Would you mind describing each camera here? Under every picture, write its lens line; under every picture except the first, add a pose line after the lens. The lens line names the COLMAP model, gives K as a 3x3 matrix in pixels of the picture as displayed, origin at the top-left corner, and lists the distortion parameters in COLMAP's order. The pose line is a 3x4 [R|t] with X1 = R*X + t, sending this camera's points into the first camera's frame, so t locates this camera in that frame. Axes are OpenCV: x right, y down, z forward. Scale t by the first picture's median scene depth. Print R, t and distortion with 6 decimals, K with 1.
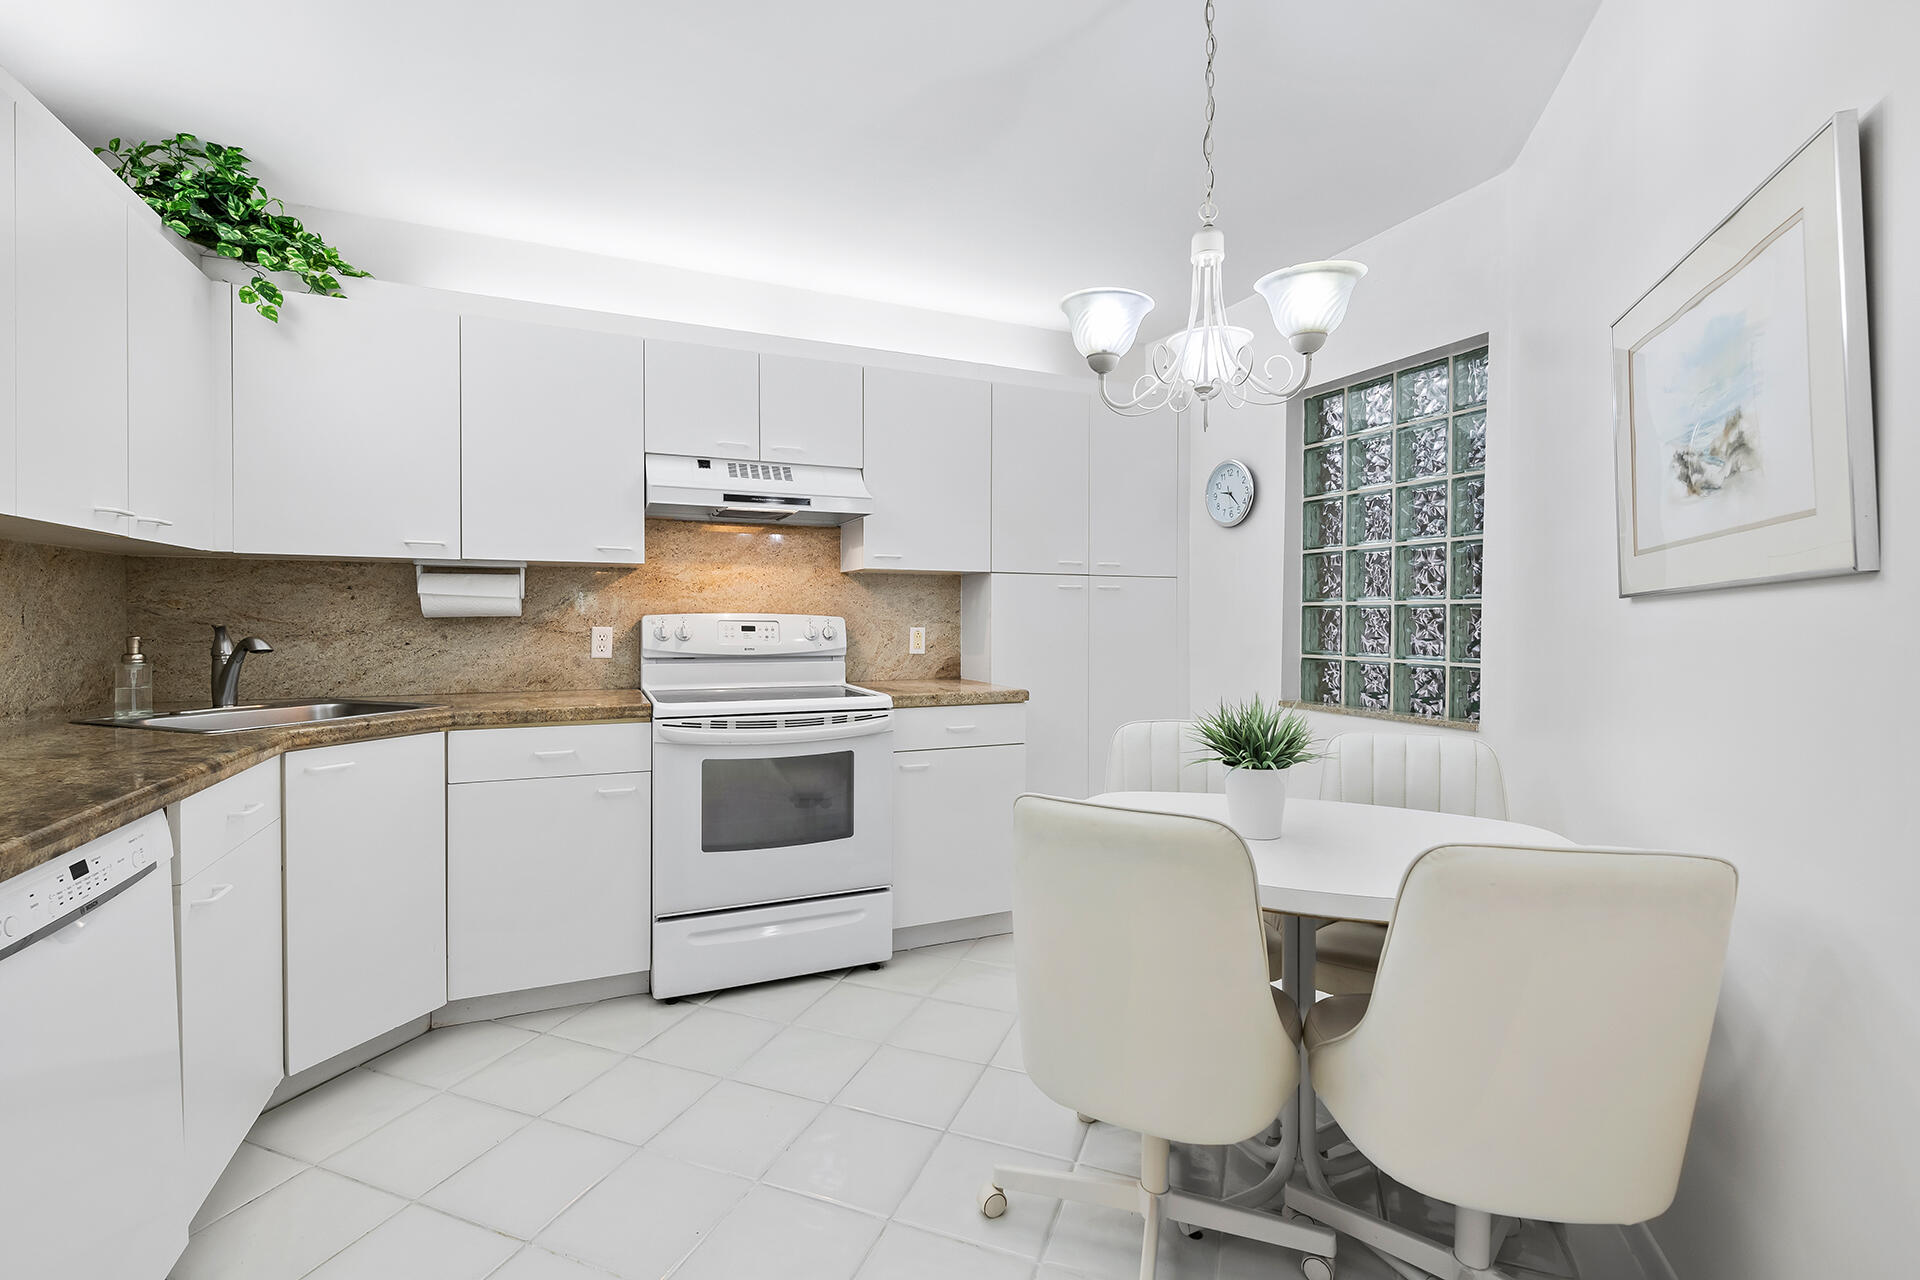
lens RADIAL K [[833.9, 0, 954.3], [0, 833.9, 621.1], [0, 0, 1]] dist [0.001439, -0.000225]
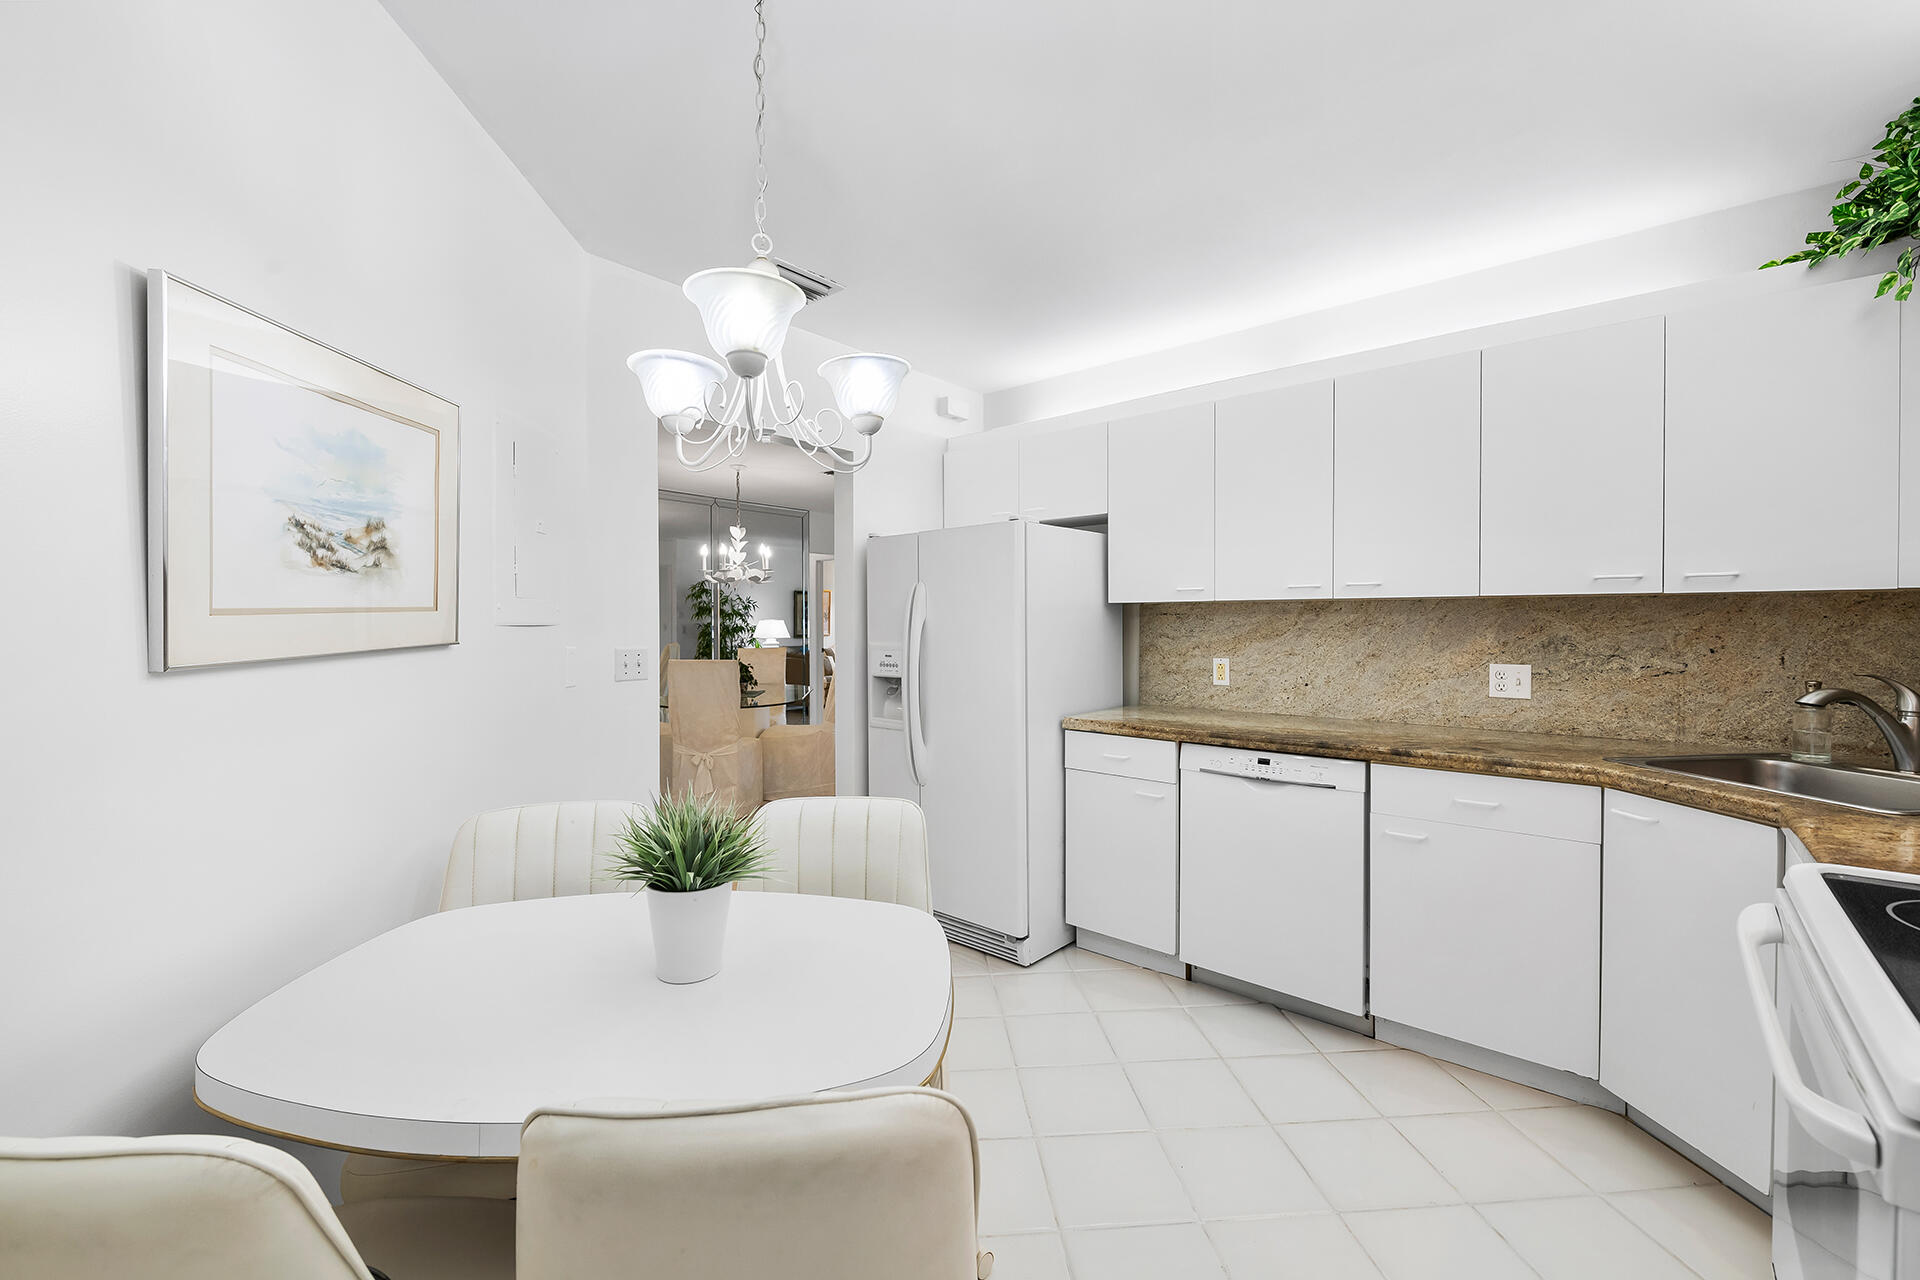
lens RADIAL K [[787.0, 0, 960.6], [0, 787.0, 627.6], [0, 0, 1]] dist [0.000241, -0.000023]
pose [[-0.906433, 0.002633, -0.422341, 0.294311], [-0.002005, 0.999942, 0.010537, -0.045033], [0.422344, 0.010398, -0.906376, 1.177617]]
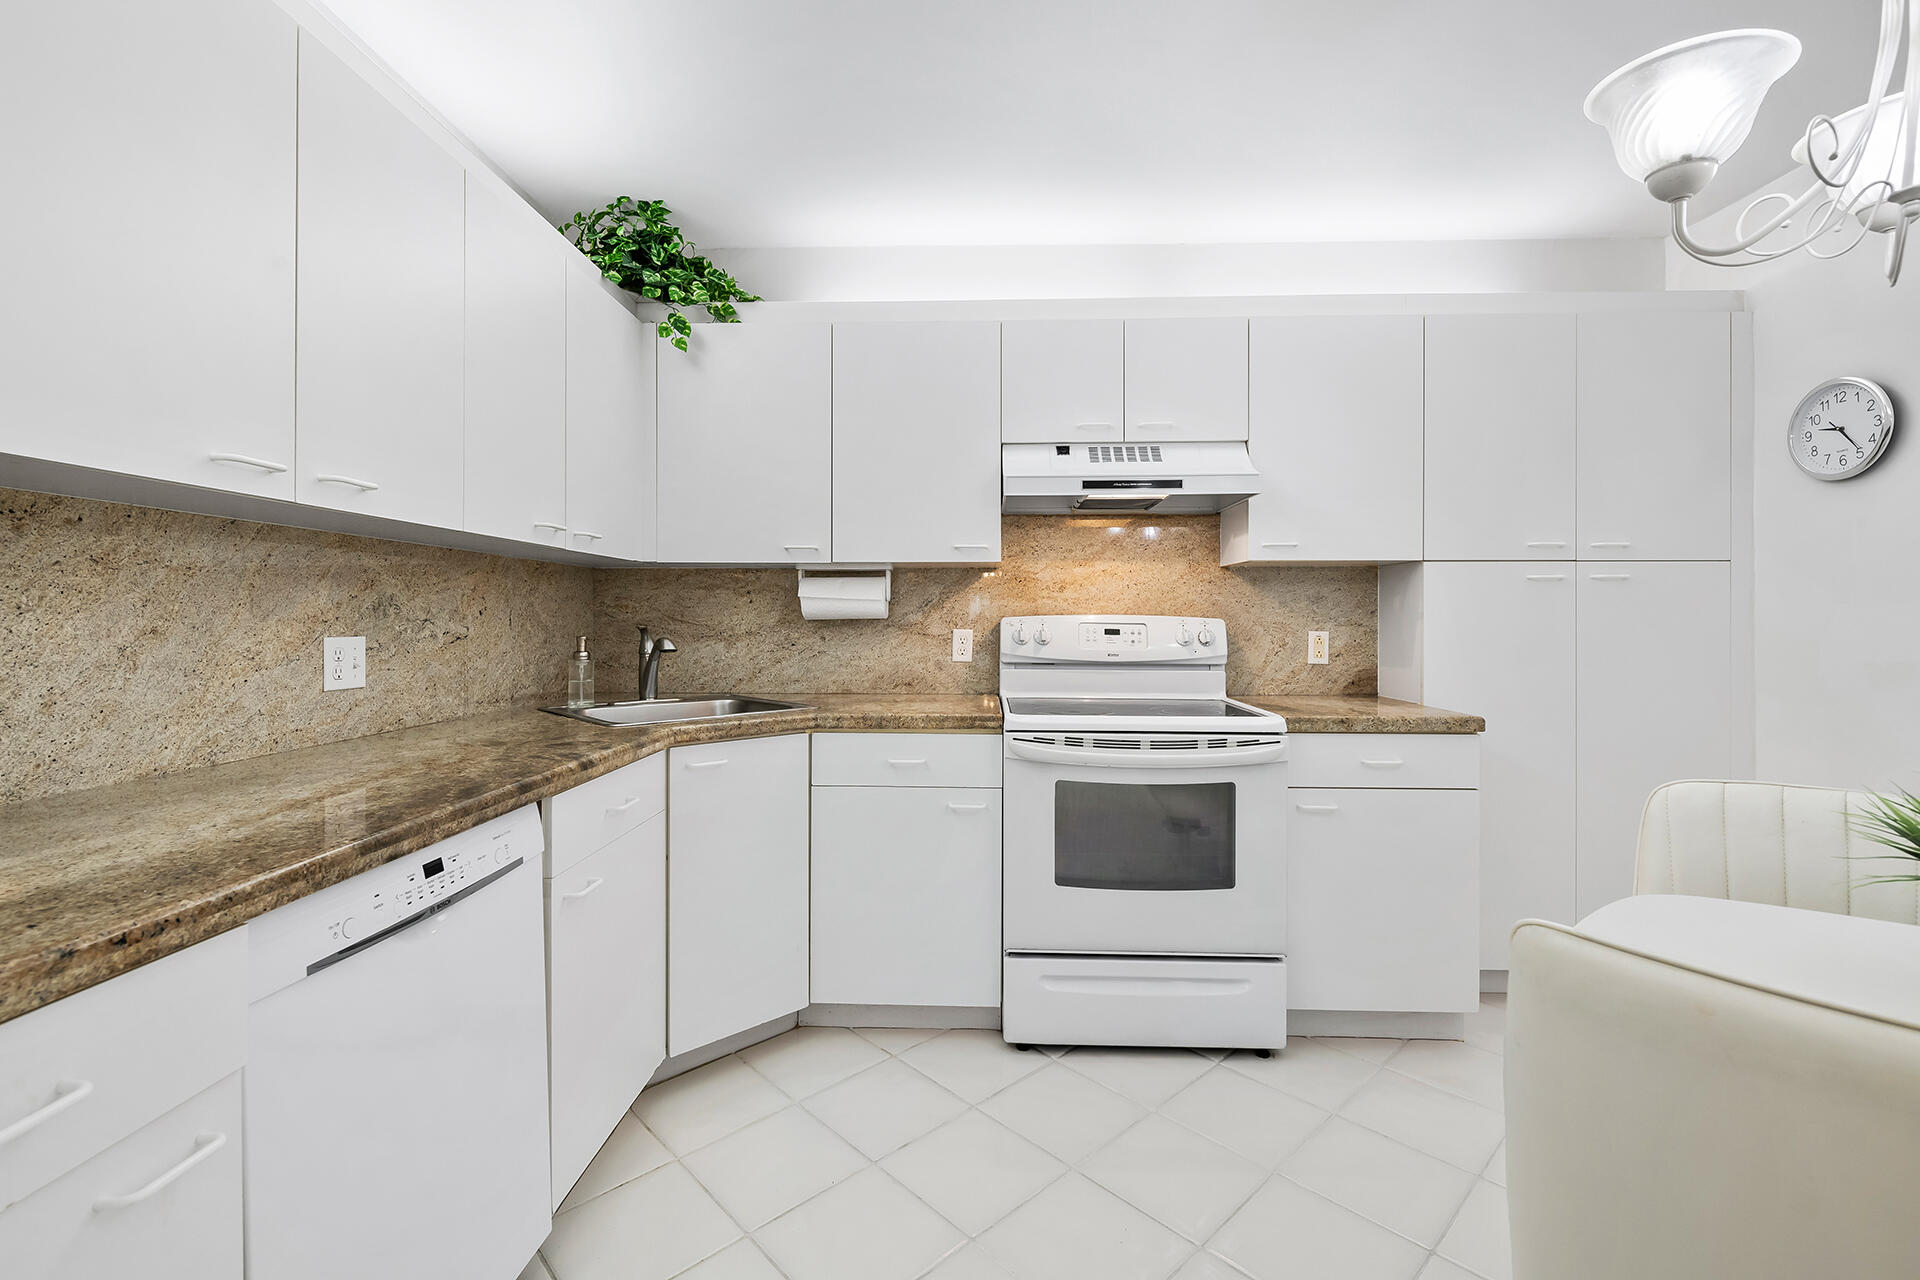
lens RADIAL K [[833.9, 0, 954.3], [0, 833.9, 621.1], [0, 0, 1]] dist [0.001439, -0.000225]
pose [[0.900774, -0.000094, -0.434288, -0.014935], [-0.000935, 0.999997, -0.002156, -0.000699], [0.434287, 0.002348, 0.900772, 0.154086]]
